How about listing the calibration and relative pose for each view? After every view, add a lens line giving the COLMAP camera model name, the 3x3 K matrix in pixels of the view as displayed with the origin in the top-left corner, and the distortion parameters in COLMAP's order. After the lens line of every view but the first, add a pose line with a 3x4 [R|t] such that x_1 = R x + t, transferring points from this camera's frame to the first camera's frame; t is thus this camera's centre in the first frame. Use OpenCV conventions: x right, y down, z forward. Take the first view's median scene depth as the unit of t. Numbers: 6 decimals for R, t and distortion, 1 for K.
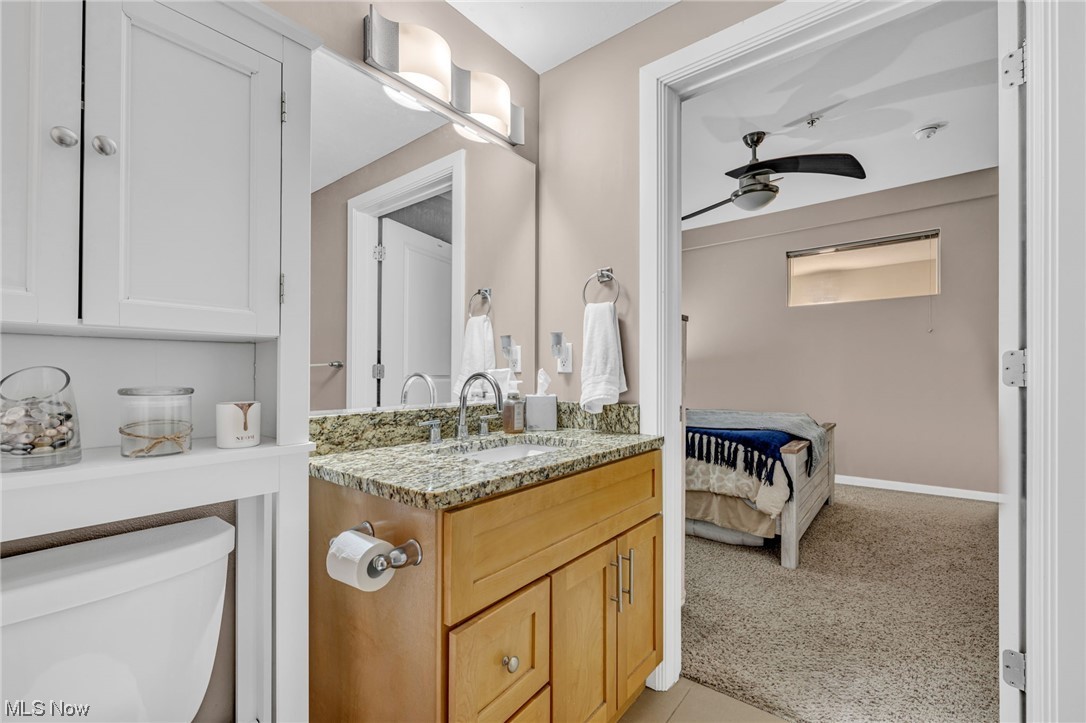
lens RADIAL K [[458.5, 0, 554.0], [0, 458.5, 369.0], [0, 0, 1]] dist [-0.001347, -0.000061]
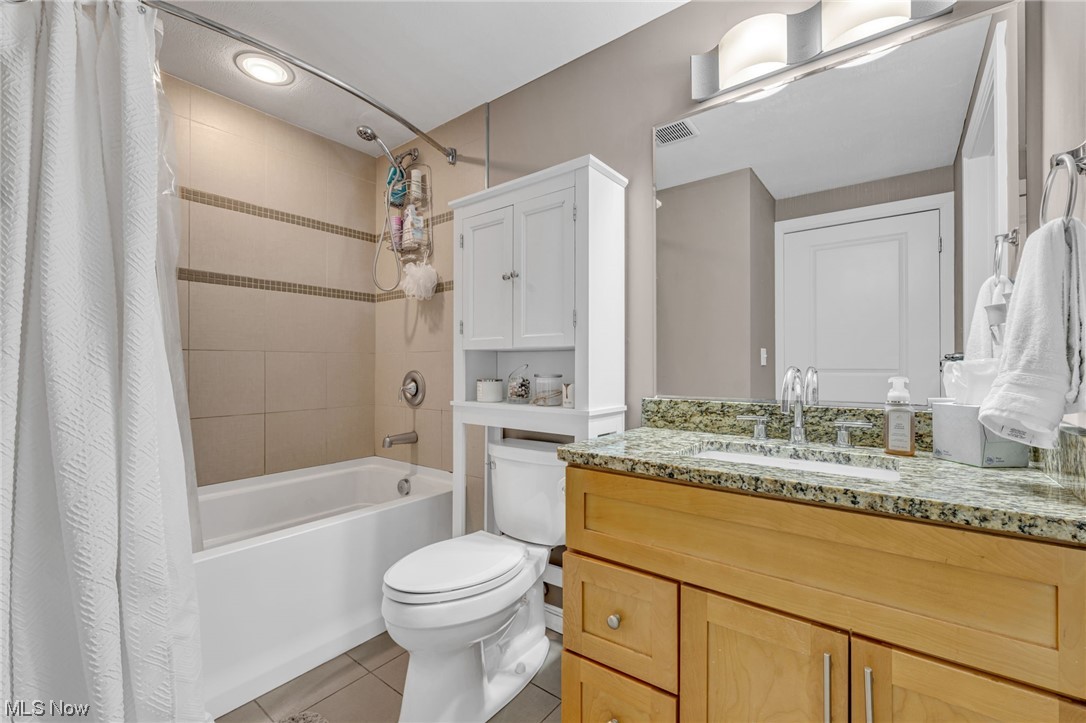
lens RADIAL K [[458.5, 0, 554.0], [0, 458.5, 369.0], [0, 0, 1]] dist [-0.001347, -0.000061]
pose [[0.016124, 0.003339, -0.999864, 0.779073], [0.007662, 0.999965, 0.003463, 0.006426], [0.999841, -0.007717, 0.016097, 0.620008]]
